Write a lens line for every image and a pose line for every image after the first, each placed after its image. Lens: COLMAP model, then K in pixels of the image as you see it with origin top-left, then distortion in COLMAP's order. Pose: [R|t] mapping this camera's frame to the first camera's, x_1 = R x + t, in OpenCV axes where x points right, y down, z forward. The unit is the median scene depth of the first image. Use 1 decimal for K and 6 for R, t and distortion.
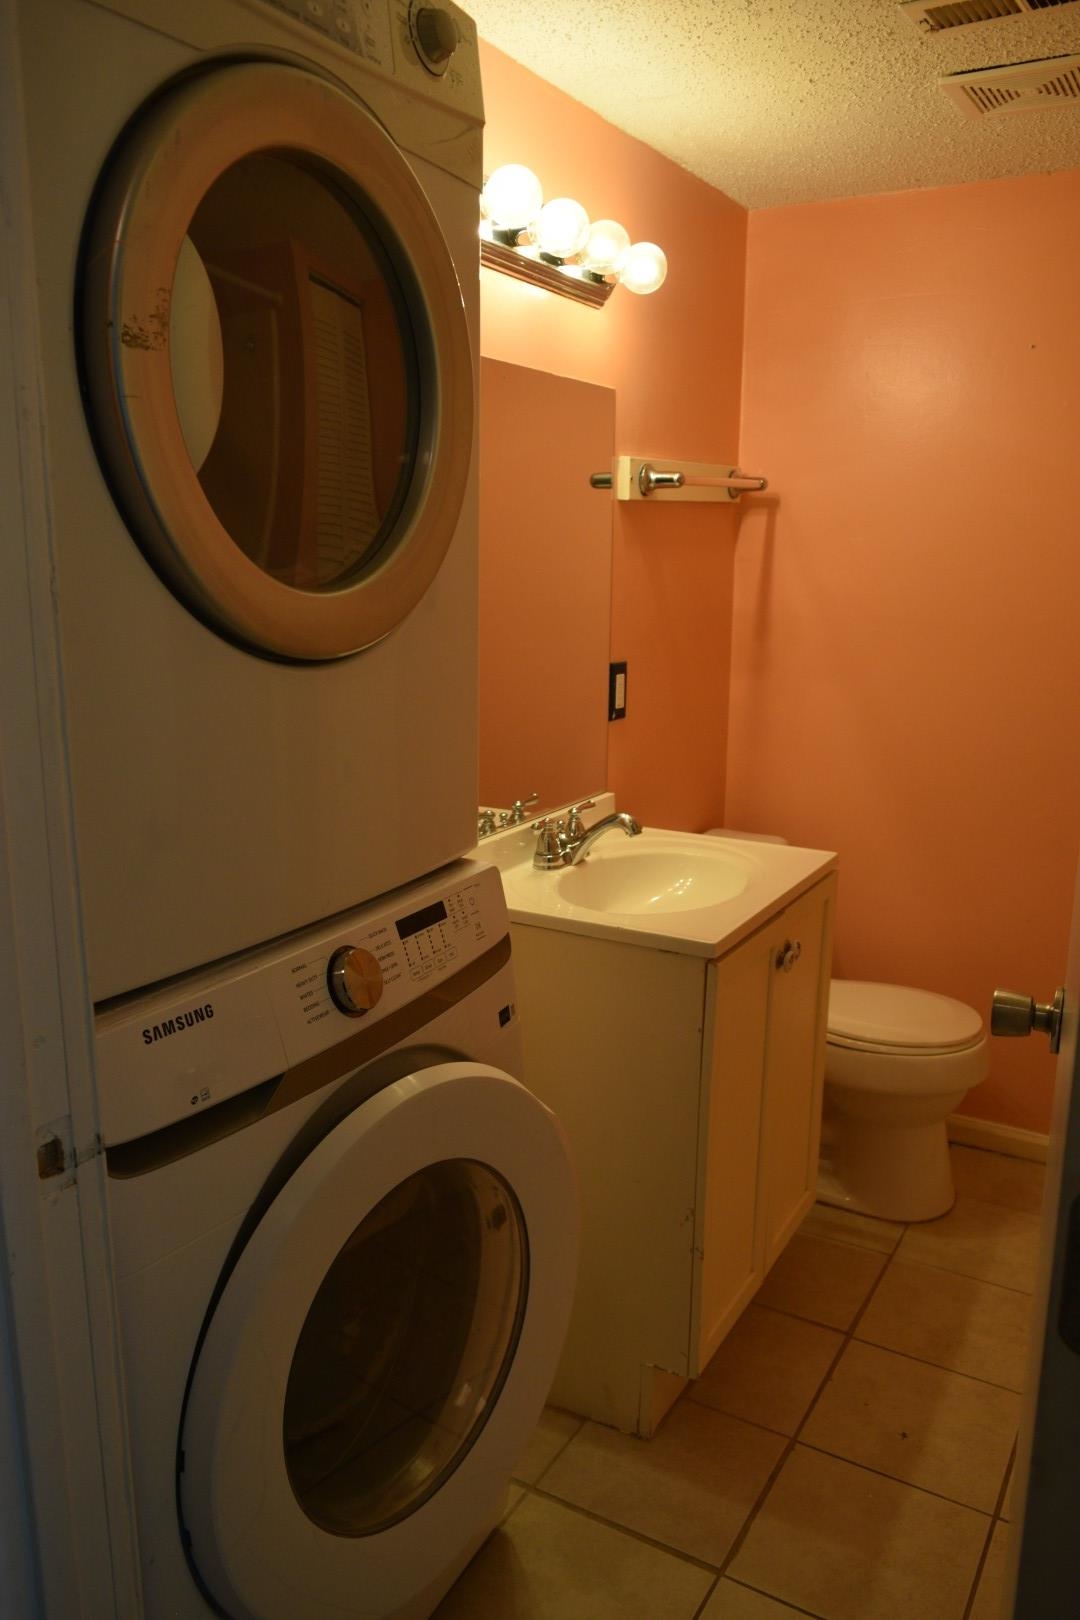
lens RADIAL K [[1256.5, 0, 542.5], [0, 1256.5, 805.9], [0, 0, 1]] dist [-0.021011, 0.015613]
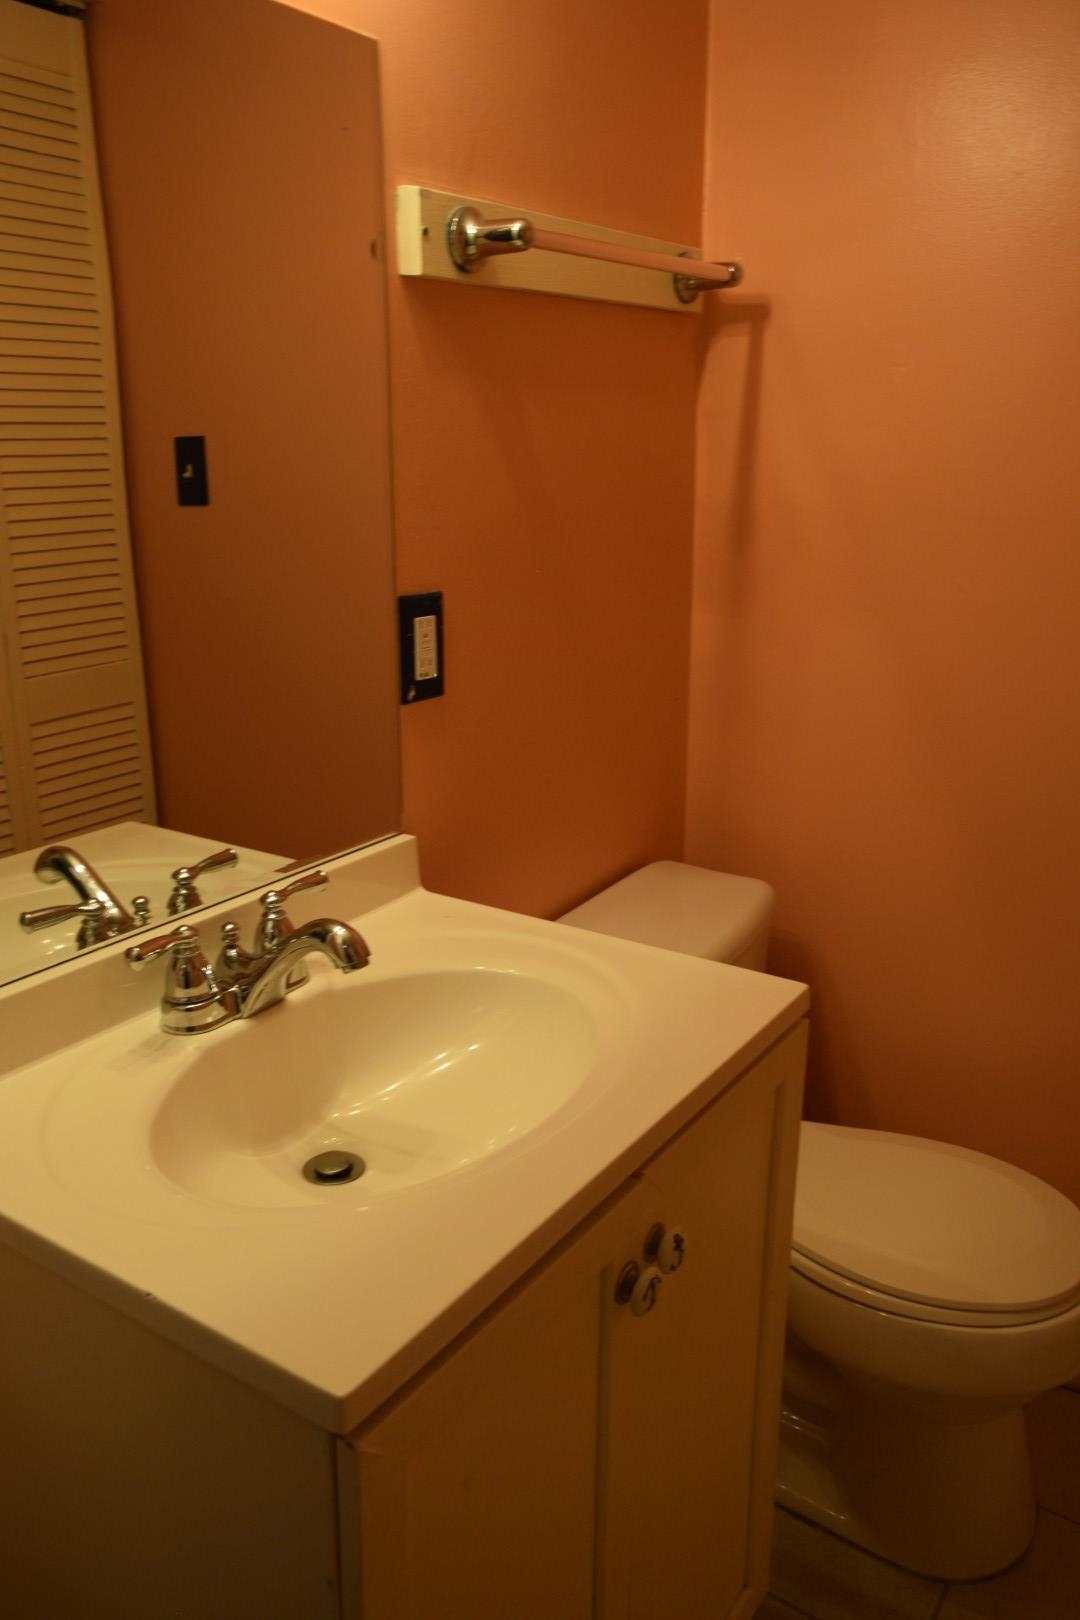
lens RADIAL K [[1256.5, 0, 542.5], [0, 1256.5, 805.9], [0, 0, 1]] dist [-0.021011, 0.015613]
pose [[0.996461, 0.012418, -0.083140, 0.160100], [-0.006608, 0.997540, 0.069794, -0.062662], [0.083802, -0.068997, 0.994091, 0.471717]]
